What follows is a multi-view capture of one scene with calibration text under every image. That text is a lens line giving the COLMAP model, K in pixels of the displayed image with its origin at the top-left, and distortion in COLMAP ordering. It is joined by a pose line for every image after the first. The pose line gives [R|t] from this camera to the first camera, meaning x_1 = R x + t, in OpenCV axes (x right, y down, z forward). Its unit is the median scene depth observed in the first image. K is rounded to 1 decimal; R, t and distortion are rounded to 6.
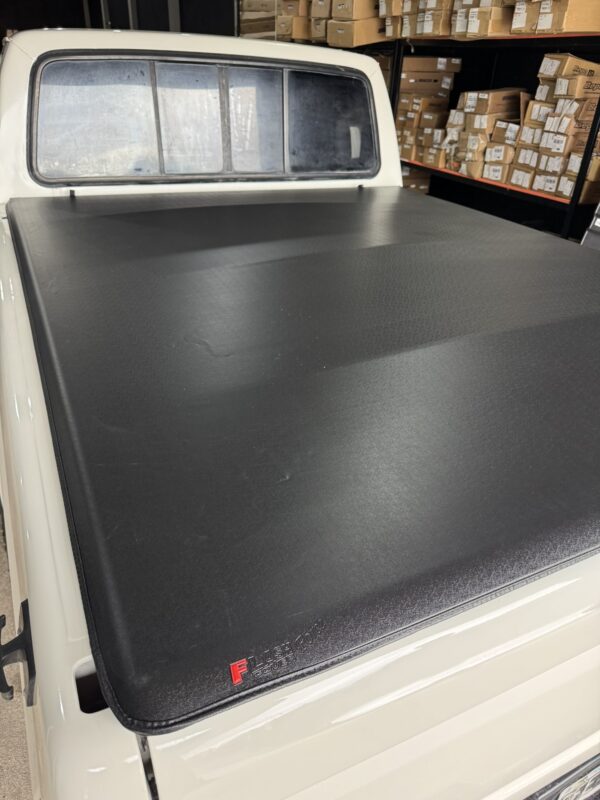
lens RADIAL K [[614.0, 0, 300.0], [0, 614.0, 400.0], [0, 0, 1]] dist [0.001106, -0.001237]
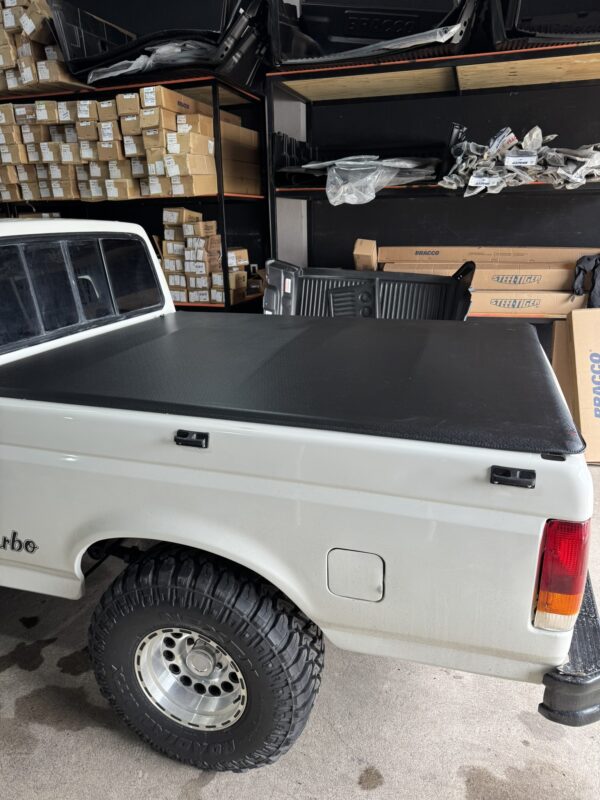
lens RADIAL K [[614.0, 0, 300.0], [0, 614.0, 400.0], [0, 0, 1]] dist [0.001106, -0.001237]
pose [[0.695562, -0.268480, 0.666418, -0.412689], [0.386474, 0.921744, -0.032032, -0.017479], [-0.605666, 0.279833, 0.744890, -0.068843]]
